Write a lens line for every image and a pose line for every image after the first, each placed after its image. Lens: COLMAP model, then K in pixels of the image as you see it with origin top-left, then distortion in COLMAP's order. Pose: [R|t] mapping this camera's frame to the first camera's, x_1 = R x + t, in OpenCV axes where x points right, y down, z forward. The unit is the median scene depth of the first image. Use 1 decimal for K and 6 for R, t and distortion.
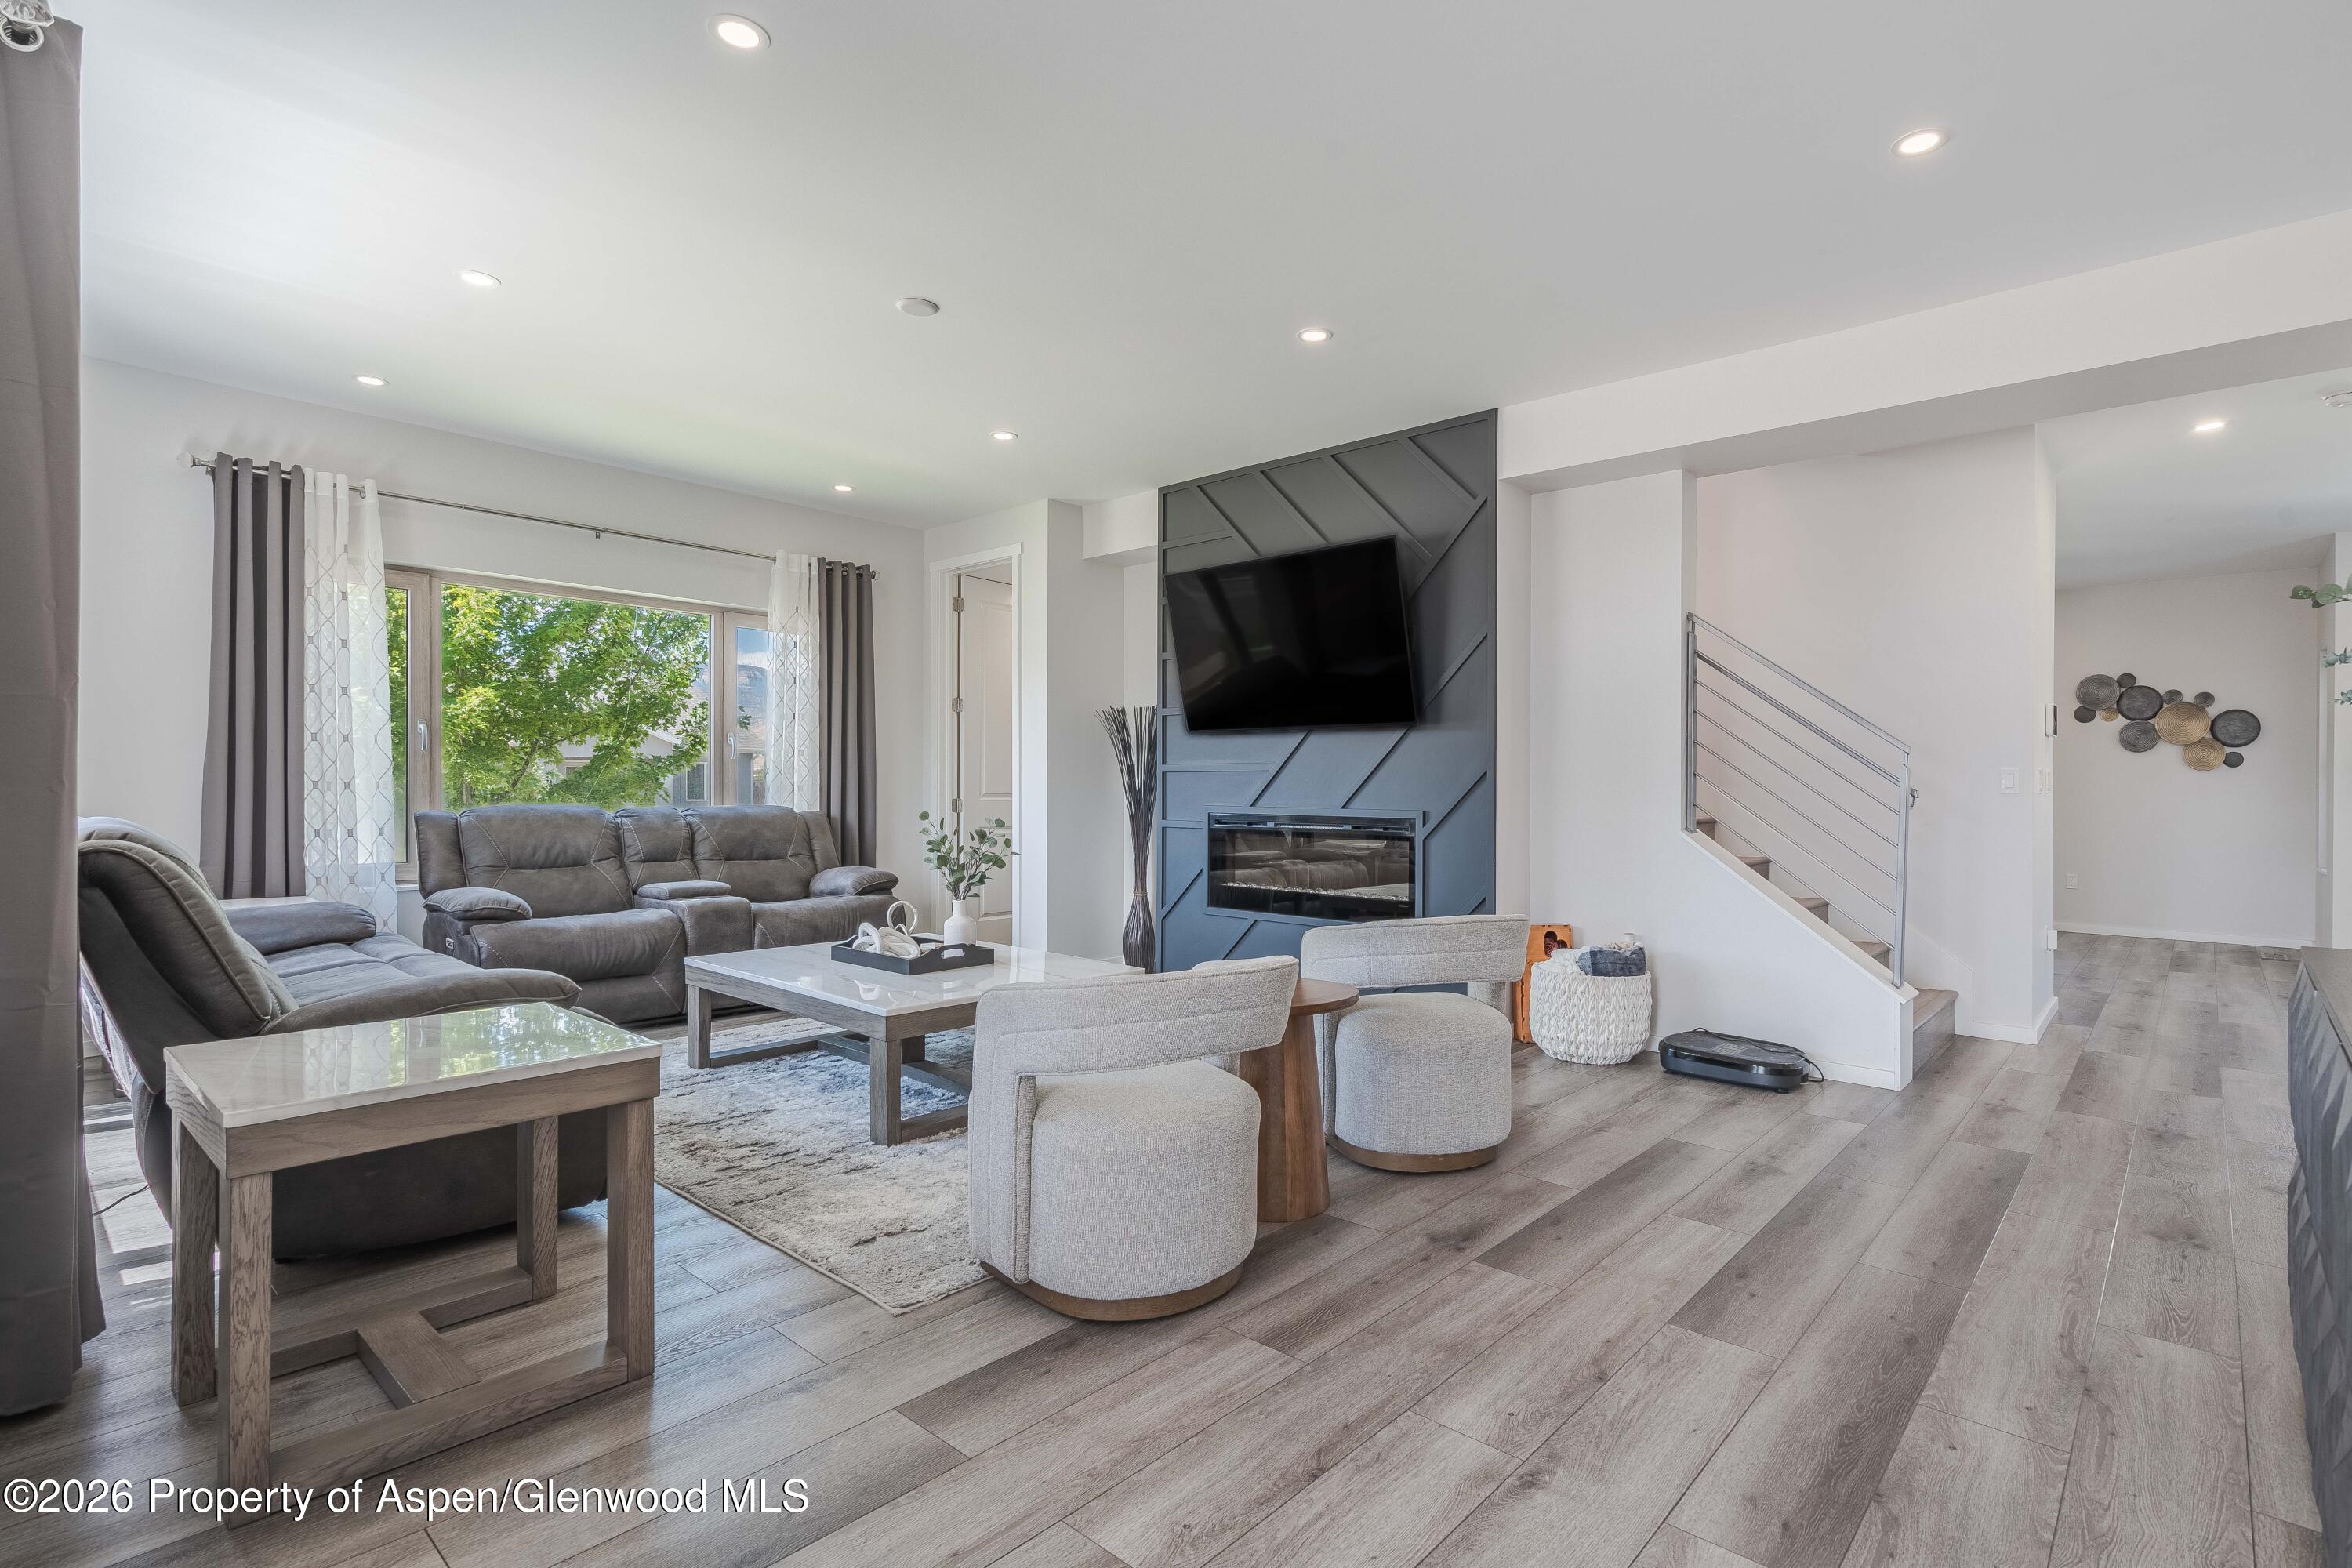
lens RADIAL K [[1152.1, 0, 1176.0], [0, 1152.1, 784.0], [0, 0, 1]] dist [-0.001294, -0.000121]
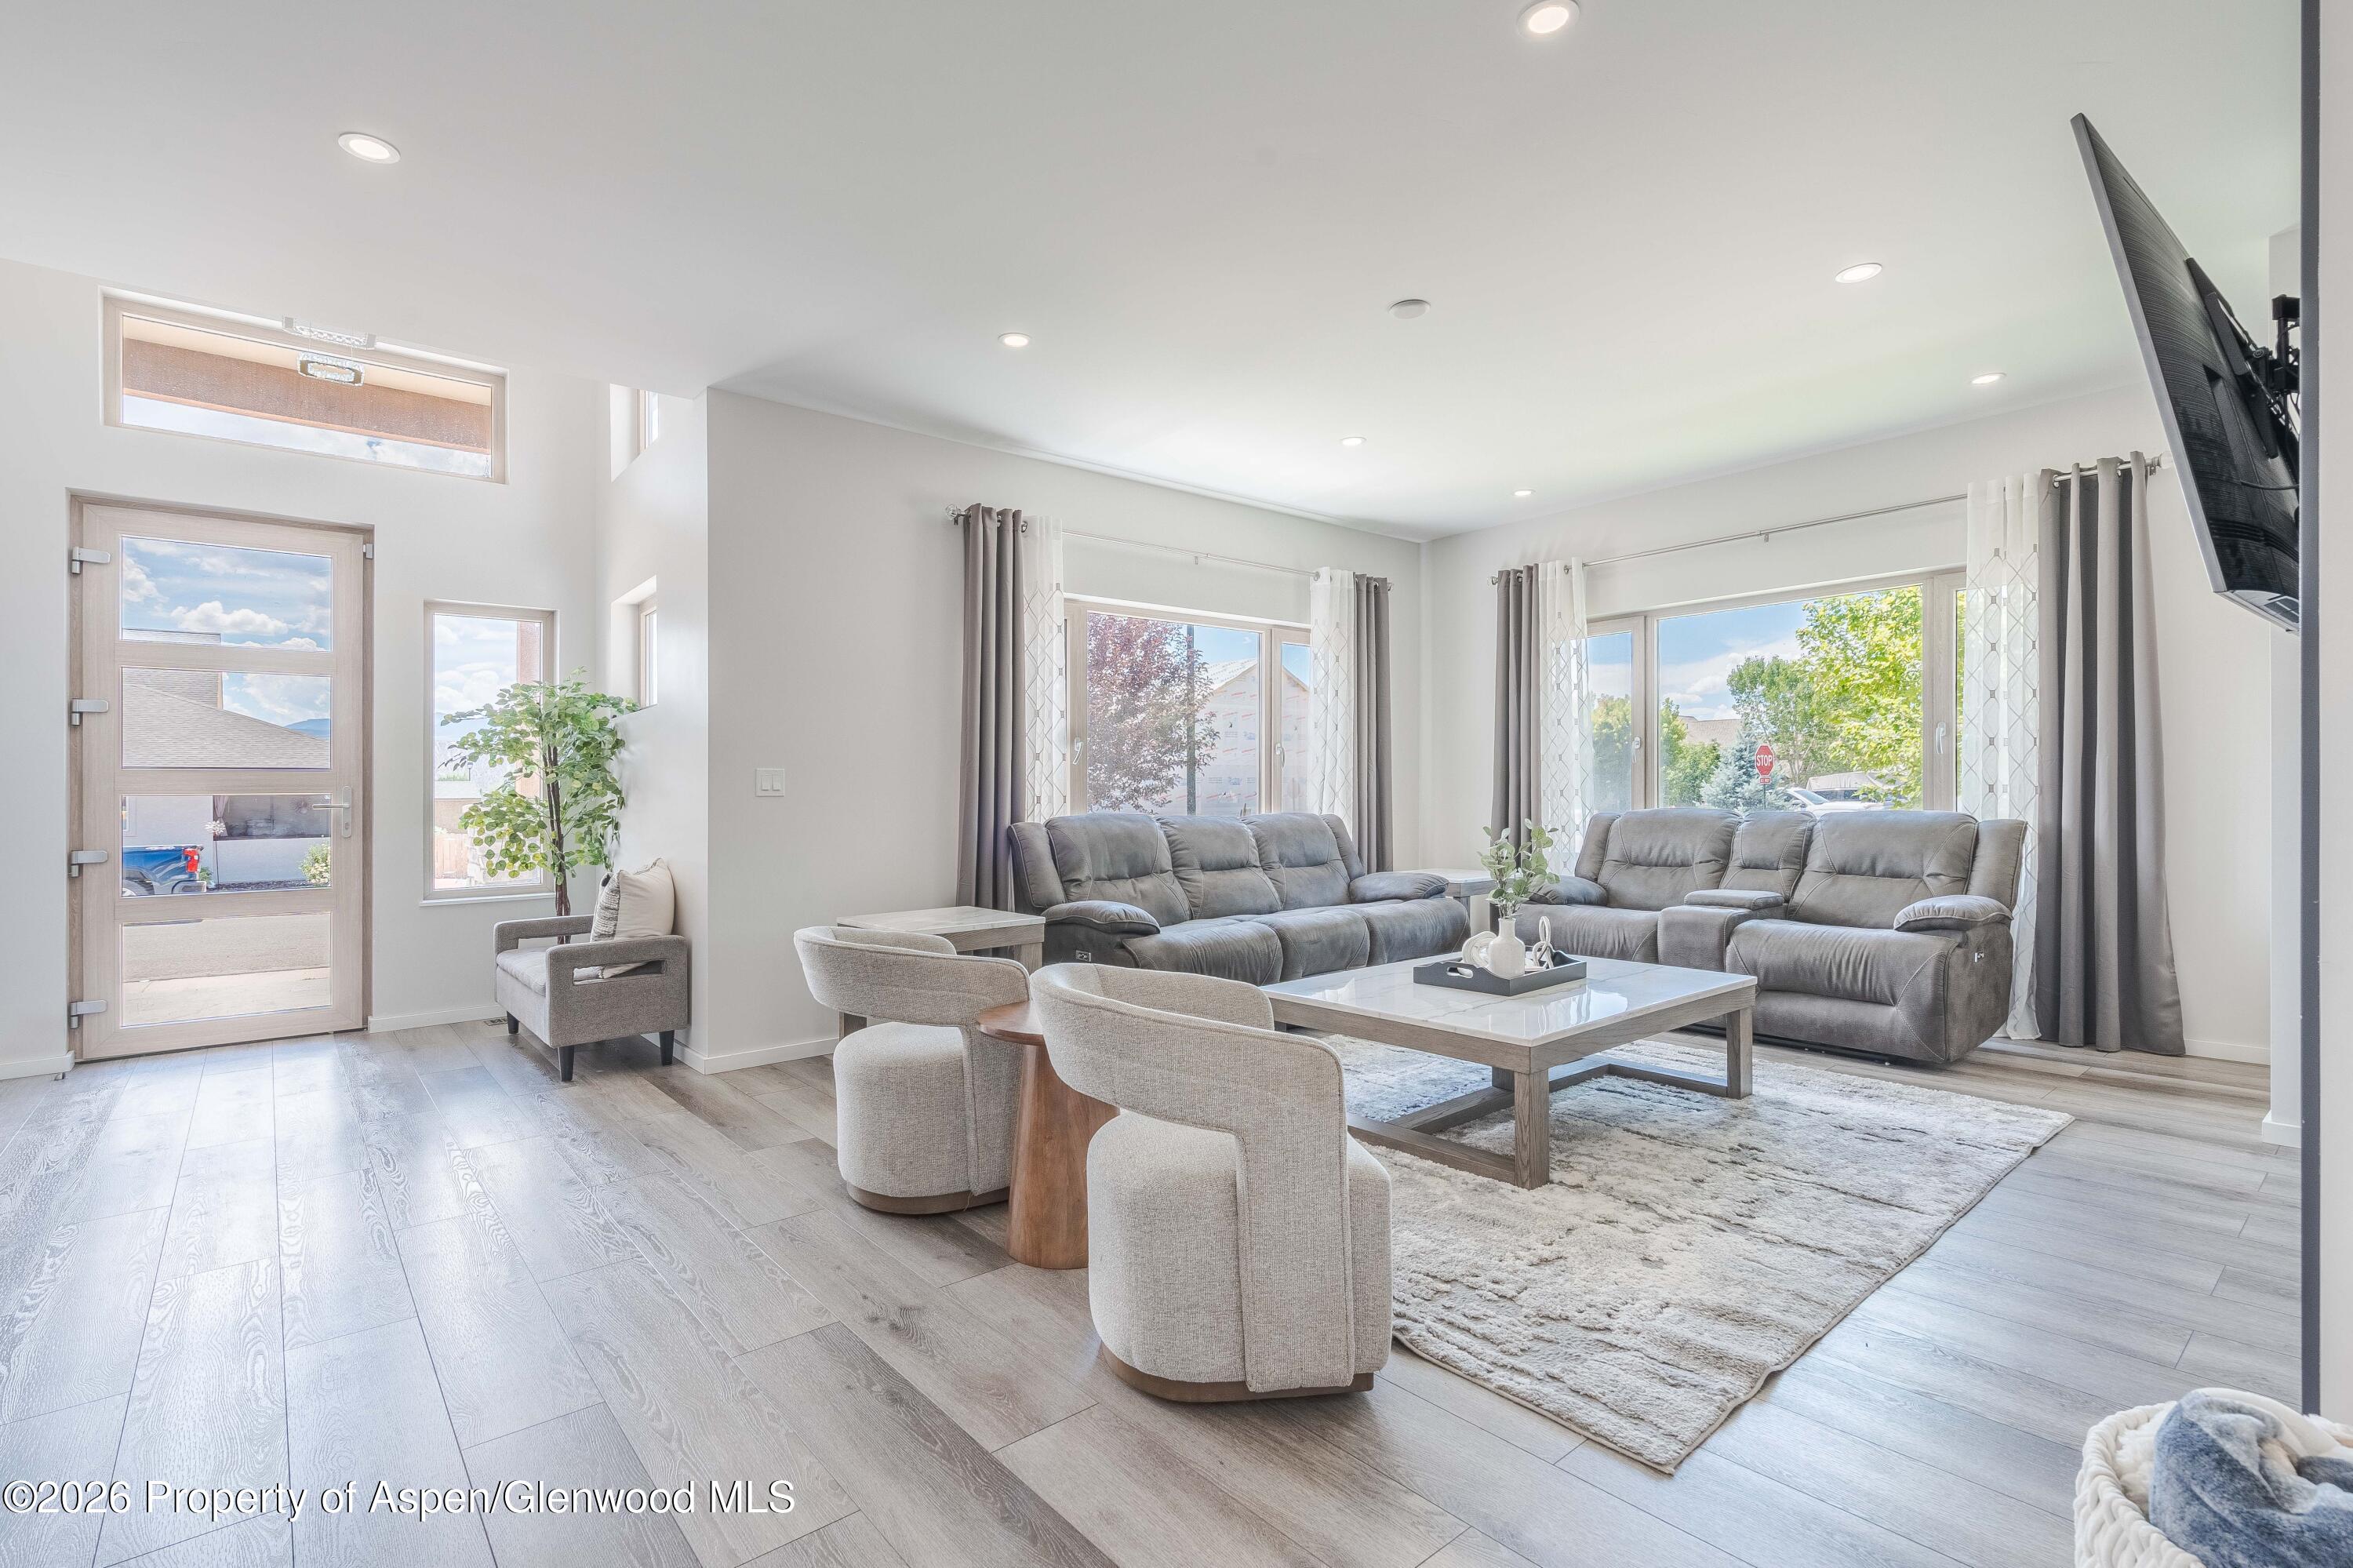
lens RADIAL K [[1048.3, 0, 1176.5], [0, 1048.3, 784.0], [0, 0, 1]] dist [0.022783, 0.000060]
pose [[-0.121023, -0.011309, -0.992585, 0.692849], [0.020706, 0.999689, -0.013915, -0.002181], [0.992434, -0.022237, -0.120751, 0.888265]]
